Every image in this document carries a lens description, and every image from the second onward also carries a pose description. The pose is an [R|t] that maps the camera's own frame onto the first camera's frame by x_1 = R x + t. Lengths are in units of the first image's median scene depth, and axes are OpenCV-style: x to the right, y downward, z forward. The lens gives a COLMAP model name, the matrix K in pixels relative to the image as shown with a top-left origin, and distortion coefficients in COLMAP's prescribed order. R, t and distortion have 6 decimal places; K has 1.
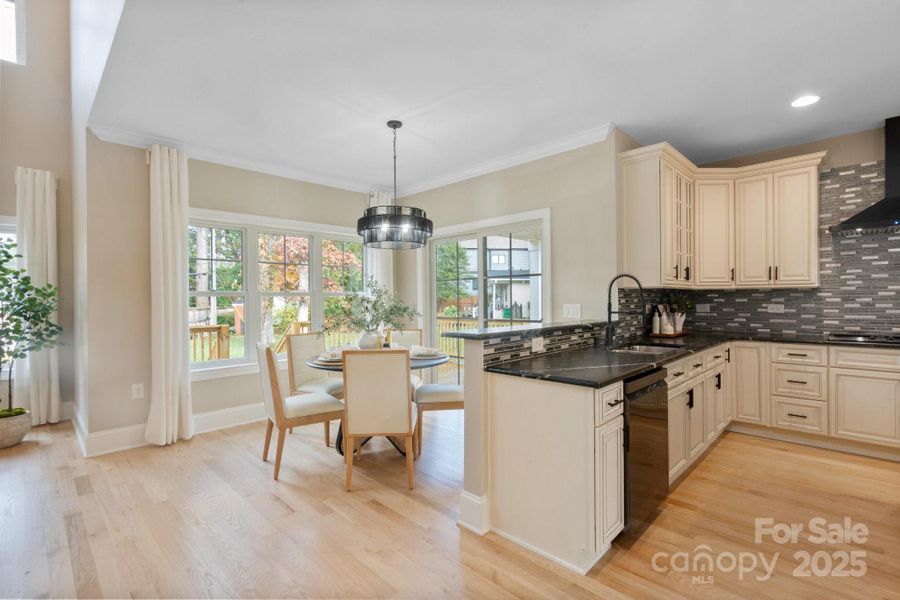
lens RADIAL K [[416.7, 0, 446.6], [0, 416.7, 298.4], [0, 0, 1]] dist [-0.000646, -0.000044]
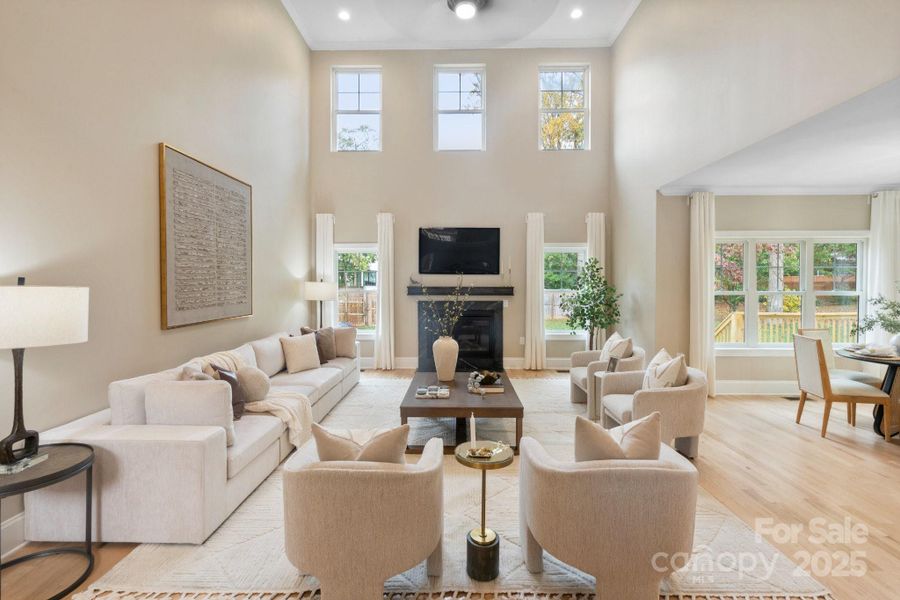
lens RADIAL K [[425.9, 0, 442.5], [0, 425.9, 290.6], [0, 0, 1]] dist [-0.002208, -0.000219]
pose [[0.689497, 0.025041, -0.723856, -0.223429], [-0.006848, 0.999583, 0.028057, -0.057898], [0.724257, -0.014388, 0.689381, -0.679259]]
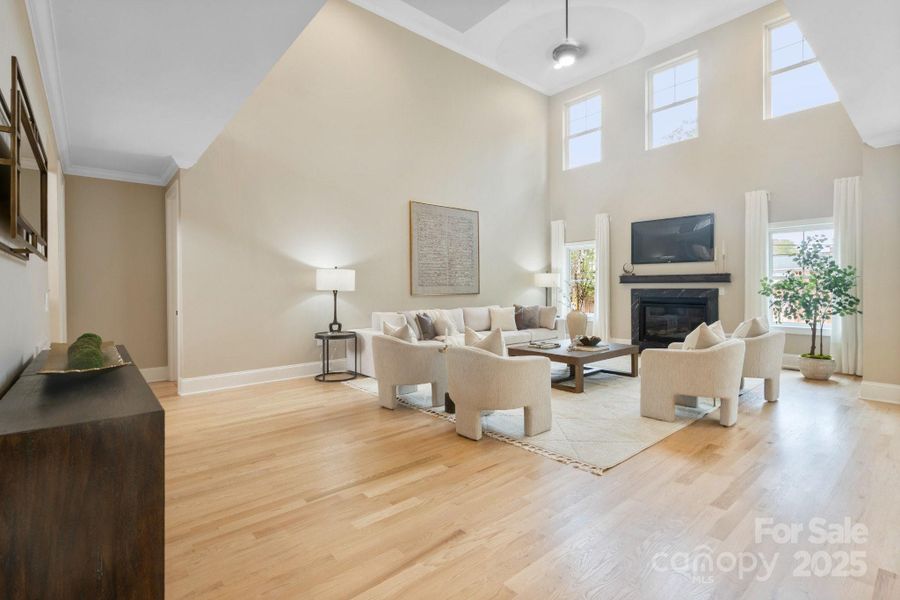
lens RADIAL K [[422.0, 0, 448.3], [0, 422.0, 291.0], [0, 0, 1]] dist [0.001780, 0.000705]
pose [[-0.082655, 0.019614, -0.996385, 0.504094], [0.008463, 0.999784, 0.018979, 0.009290], [0.996542, -0.006864, -0.082803, -0.154971]]
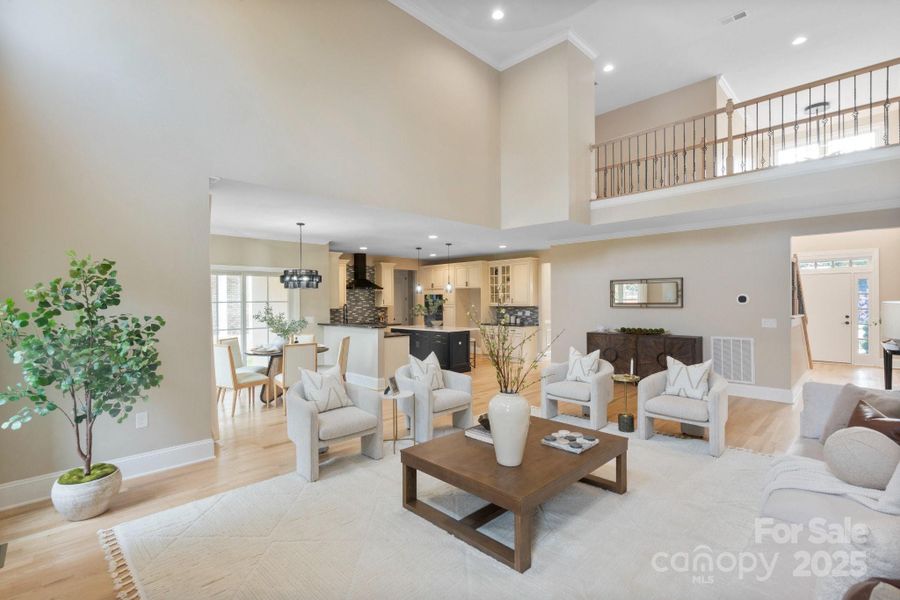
lens RADIAL K [[416.7, 0, 446.6], [0, 416.7, 298.4], [0, 0, 1]] dist [-0.000646, -0.000044]
pose [[0.008381, 0.014420, 0.999861, -1.870840], [0.007560, 0.999867, -0.014483, -0.043341], [-0.999936, 0.007681, 0.008271, 0.303024]]
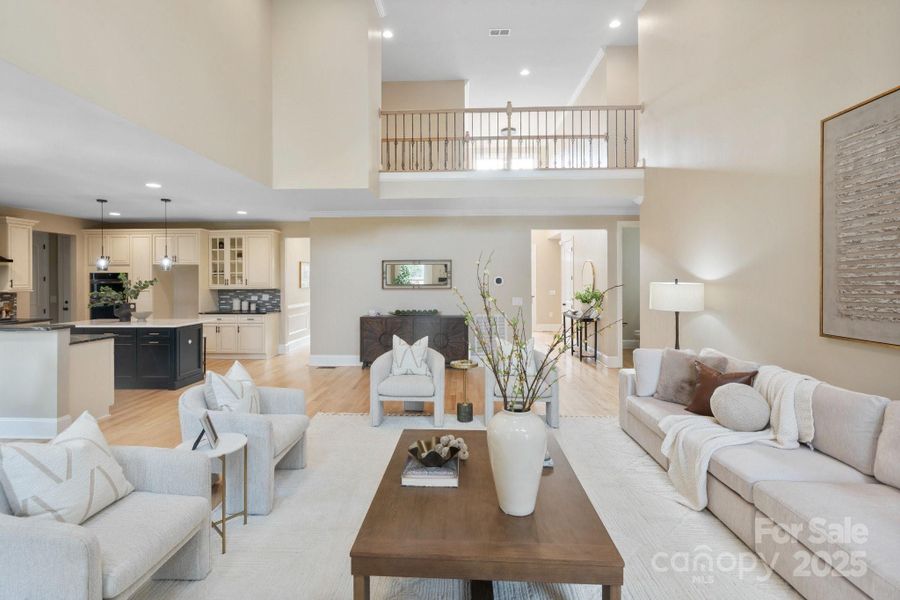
lens RADIAL K [[429.4, 0, 445.3], [0, 429.4, 278.7], [0, 0, 1]] dist [0.000365, 0.000219]
pose [[-0.670007, 0.013731, 0.742228, -1.479066], [0.010465, 0.999904, -0.009051, -0.050619], [-0.742281, 0.001703, -0.670086, 0.632735]]
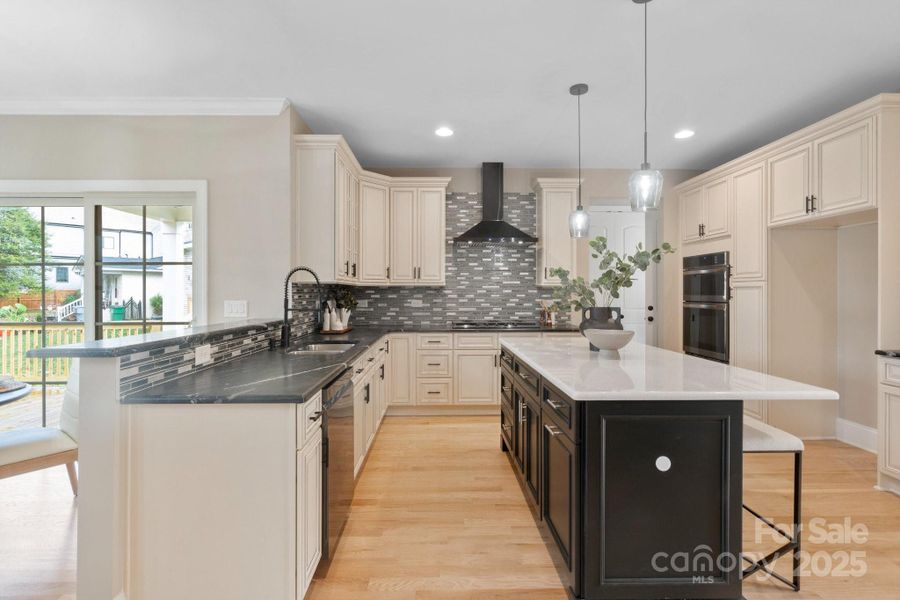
lens RADIAL K [[431.7, 0, 448.6], [0, 431.7, 293.8], [0, 0, 1]] dist [0.002376, -0.000106]
pose [[0.695712, 0.006547, 0.718291, -0.024545], [-0.005670, 0.999977, -0.003623, 0.001050], [-0.718299, -0.001552, 0.695733, 0.098062]]
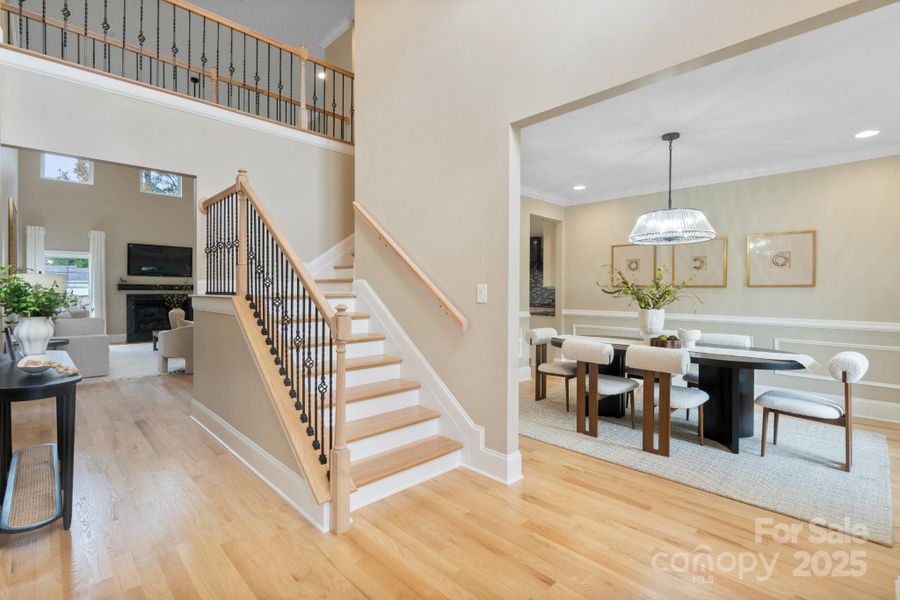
lens RADIAL K [[416.7, 0, 446.6], [0, 416.7, 298.4], [0, 0, 1]] dist [-0.000646, -0.000044]
pose [[0.999682, 0.013362, -0.021408, 0.446388], [-0.012951, 0.999731, 0.019264, -0.007332], [0.021660, -0.018980, 0.999585, -2.111929]]
